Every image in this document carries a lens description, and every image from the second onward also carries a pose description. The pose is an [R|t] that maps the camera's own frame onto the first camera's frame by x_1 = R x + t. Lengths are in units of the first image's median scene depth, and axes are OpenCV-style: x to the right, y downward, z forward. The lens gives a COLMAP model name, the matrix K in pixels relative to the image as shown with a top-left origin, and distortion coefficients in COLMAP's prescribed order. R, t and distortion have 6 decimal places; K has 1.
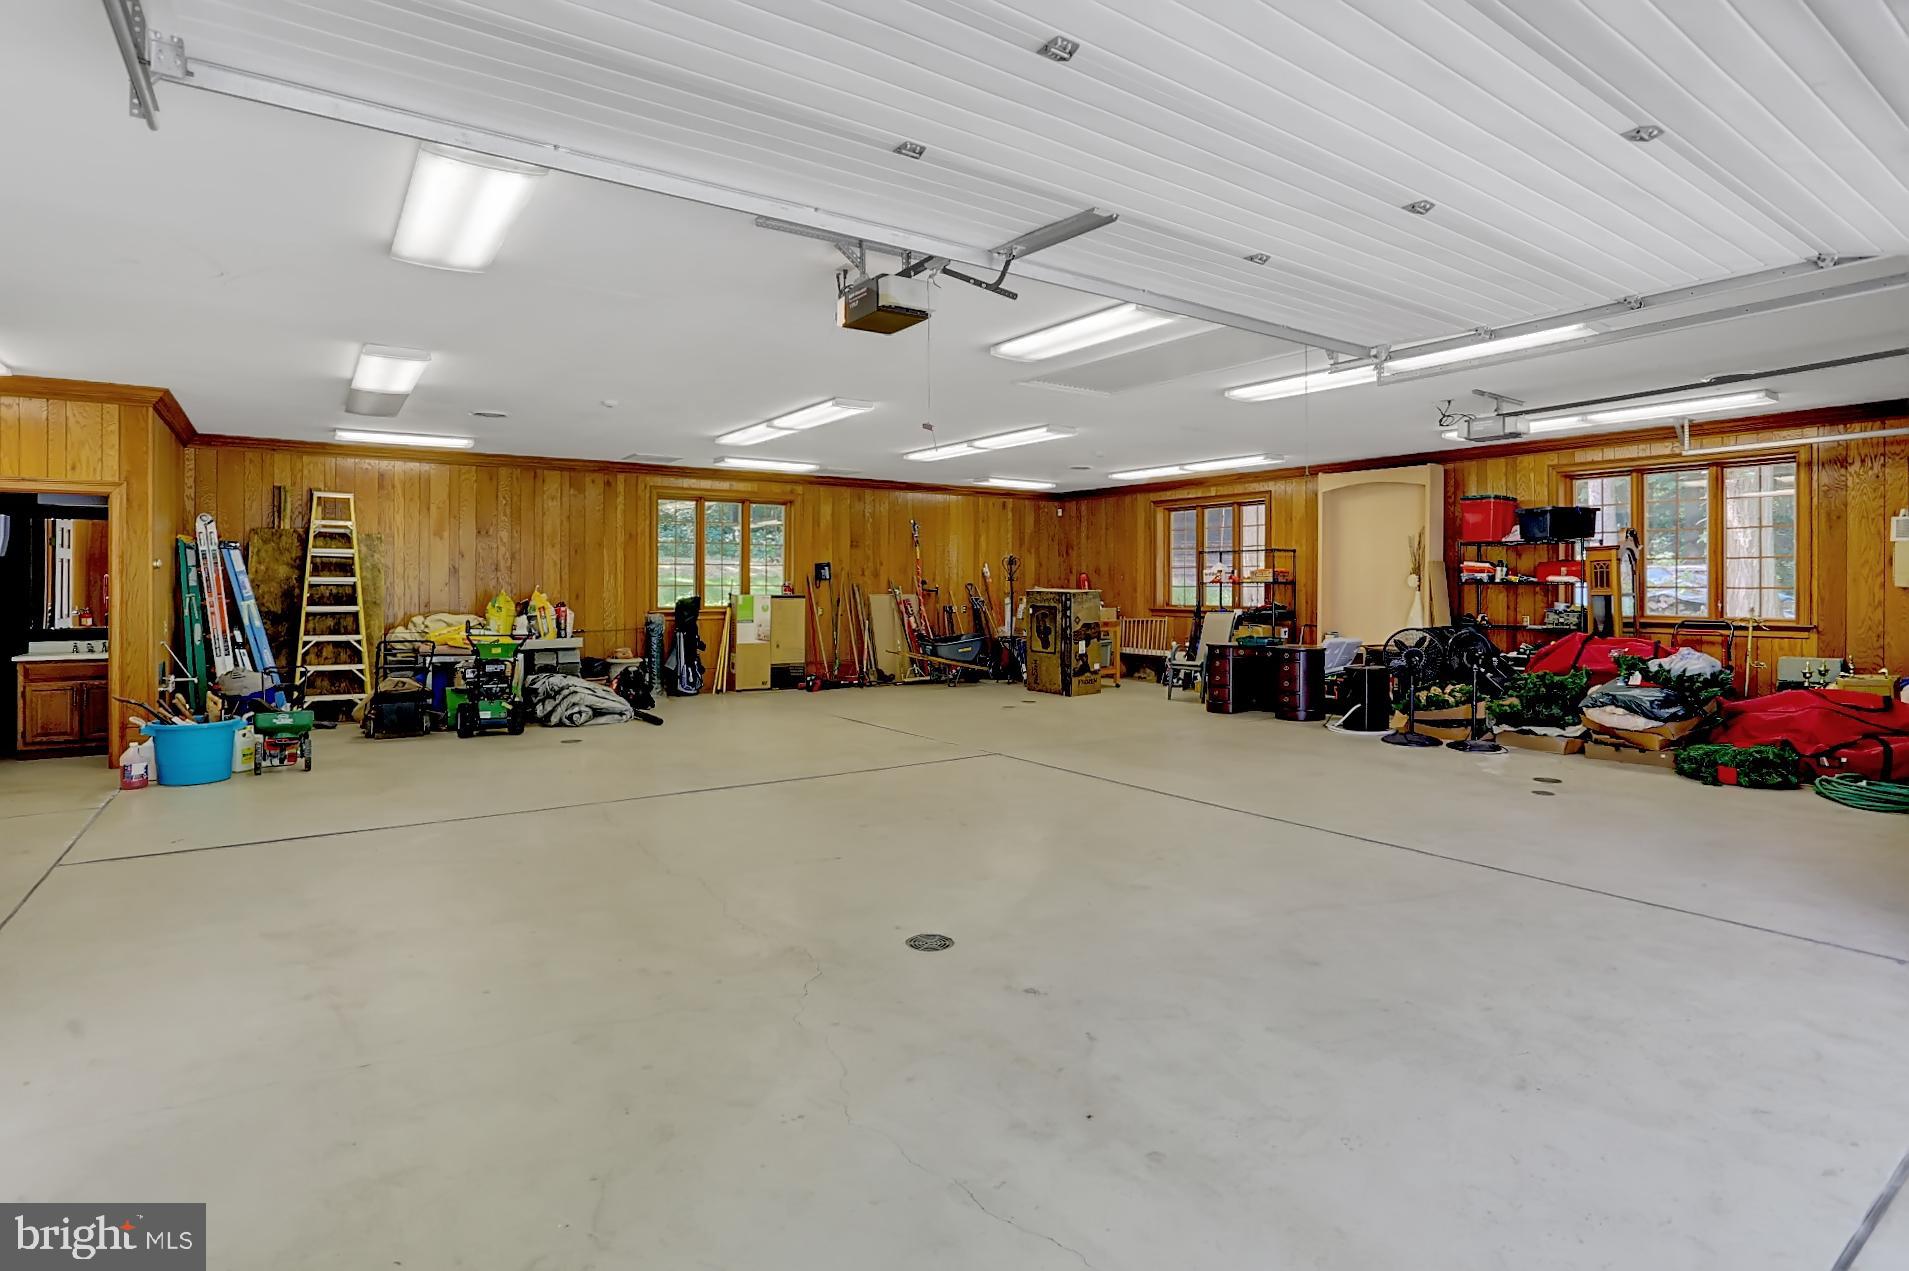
lens RADIAL K [[969.5, 0, 931.0], [0, 969.5, 617.2], [0, 0, 1]] dist [-0.084237, 0.040711]
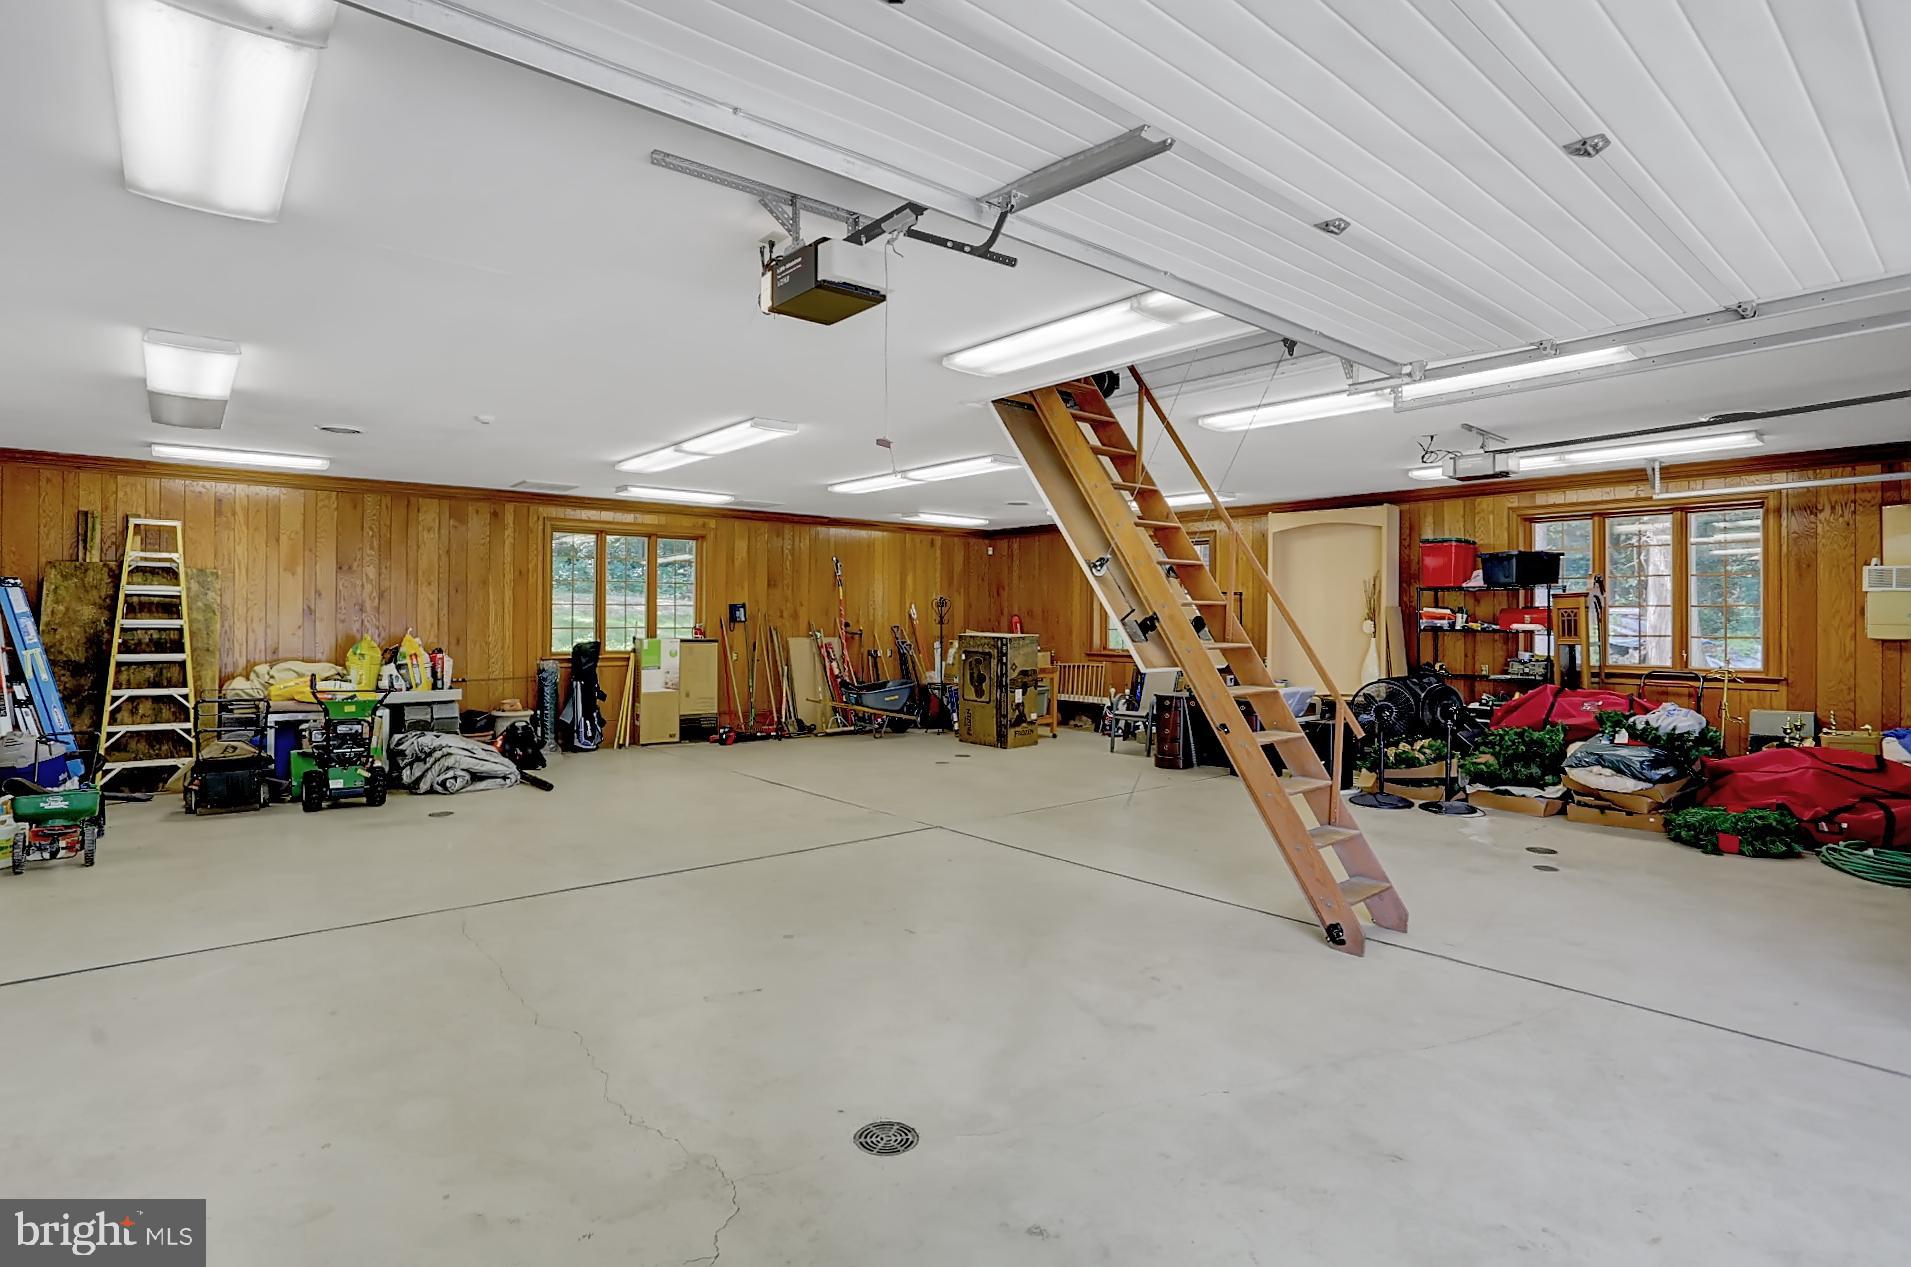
lens RADIAL K [[945.0, 0, 931.5], [0, 945.0, 635.4], [0, 0, 1]] dist [-0.080214, 0.038076]
pose [[0.995666, 0.002372, 0.092971, -0.015269], [-0.001042, 0.999896, -0.014354, -0.017518], [-0.092996, 0.014194, 0.995565, 0.124786]]
